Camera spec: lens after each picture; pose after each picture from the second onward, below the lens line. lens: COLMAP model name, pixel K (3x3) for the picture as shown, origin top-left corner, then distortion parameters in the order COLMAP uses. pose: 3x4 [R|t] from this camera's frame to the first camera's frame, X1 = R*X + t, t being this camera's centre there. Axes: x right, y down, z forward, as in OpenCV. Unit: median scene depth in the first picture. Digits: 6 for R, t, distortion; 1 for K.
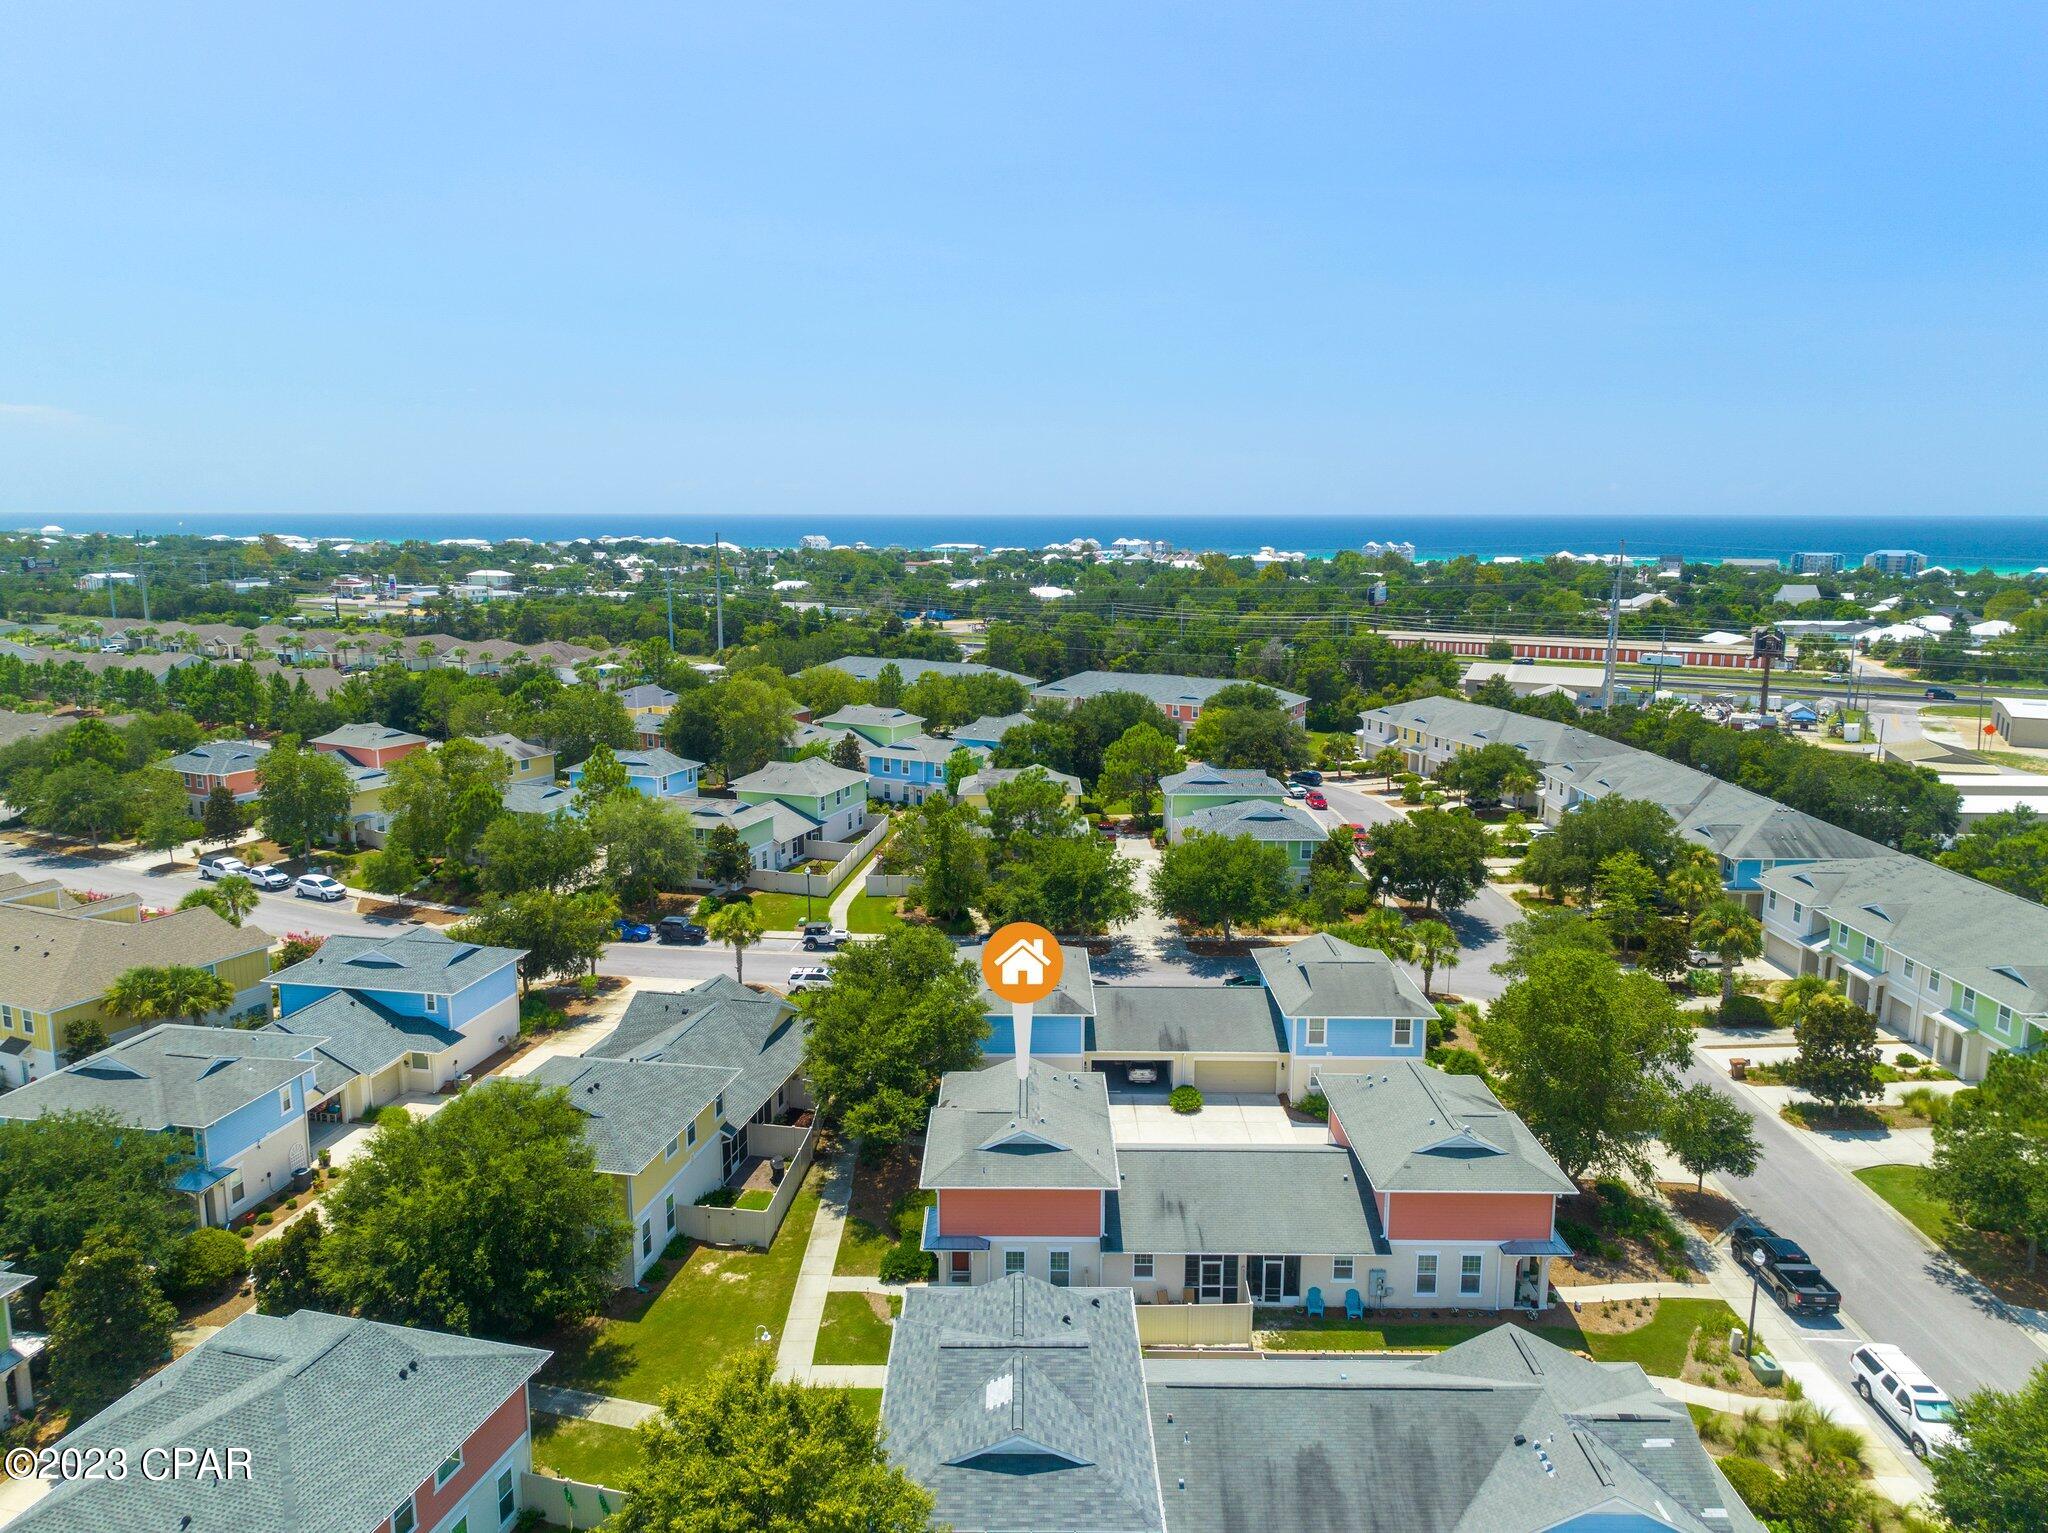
lens RADIAL K [[1421.4, 0, 1024.0], [0, 1421.4, 766.5], [0, 0, 1]] dist [-0.001571, 0.001627]
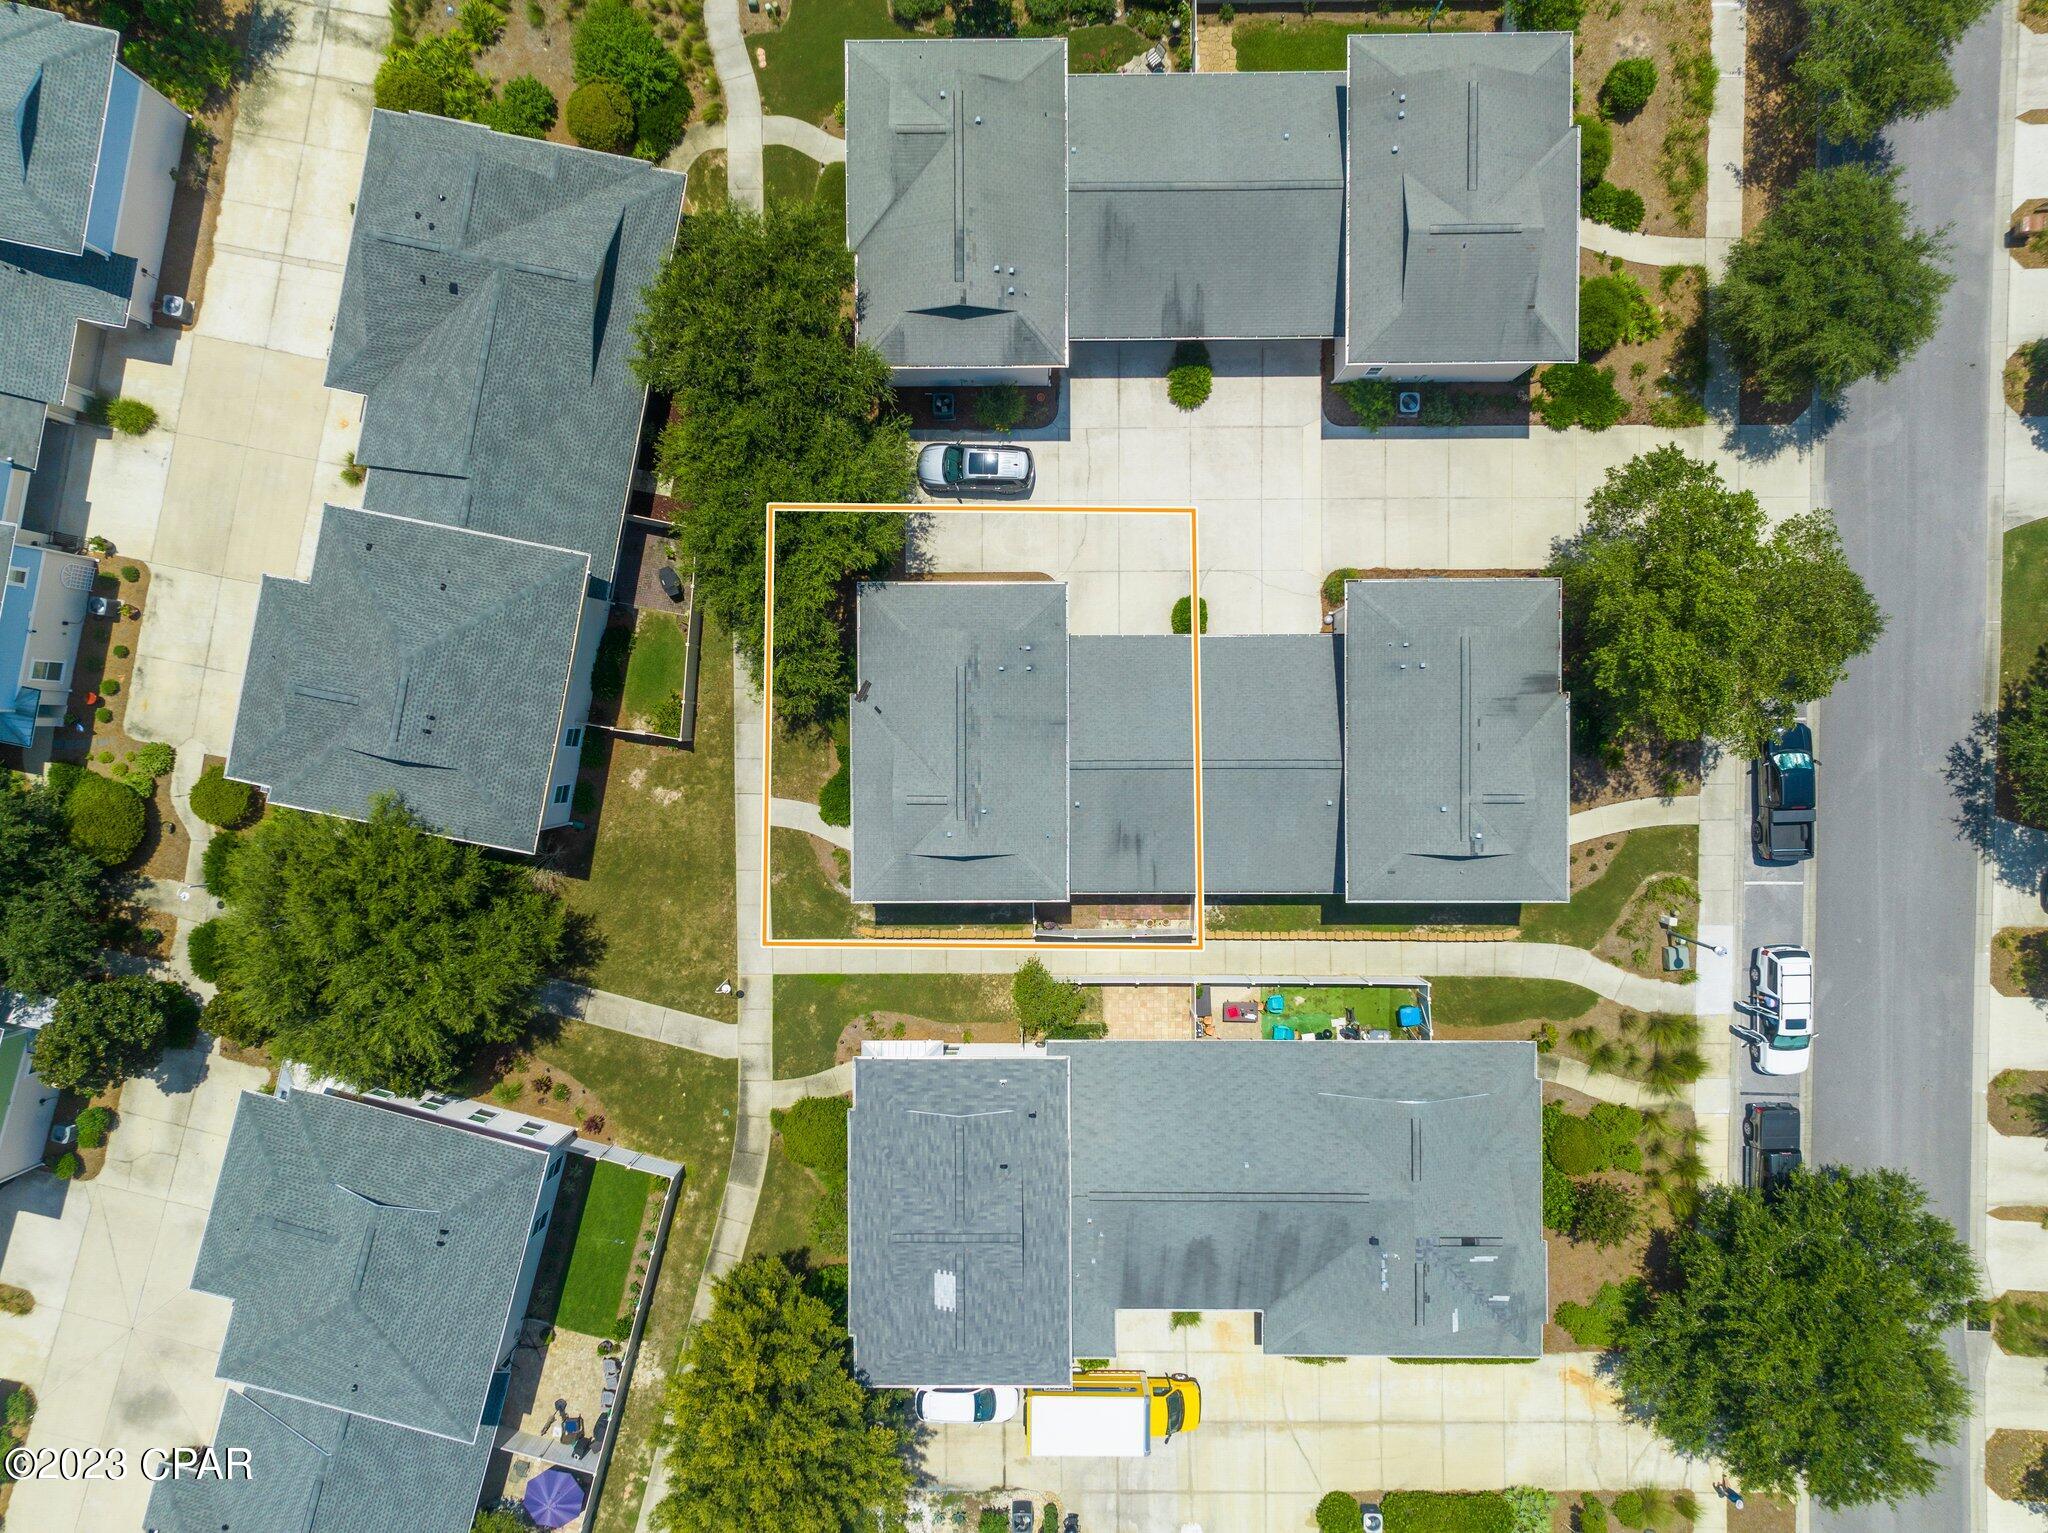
lens RADIAL K [[1420.8, 0, 1024.0], [0, 1420.8, 766.5], [0, 0, 1]] dist [0.025153, -0.002247]
pose [[0.999948, -0.003297, -0.009632, 0.044418], [0.010047, 0.166619, 0.985970, -0.588335], [-0.001646, -0.986016, 0.166643, 0.872809]]
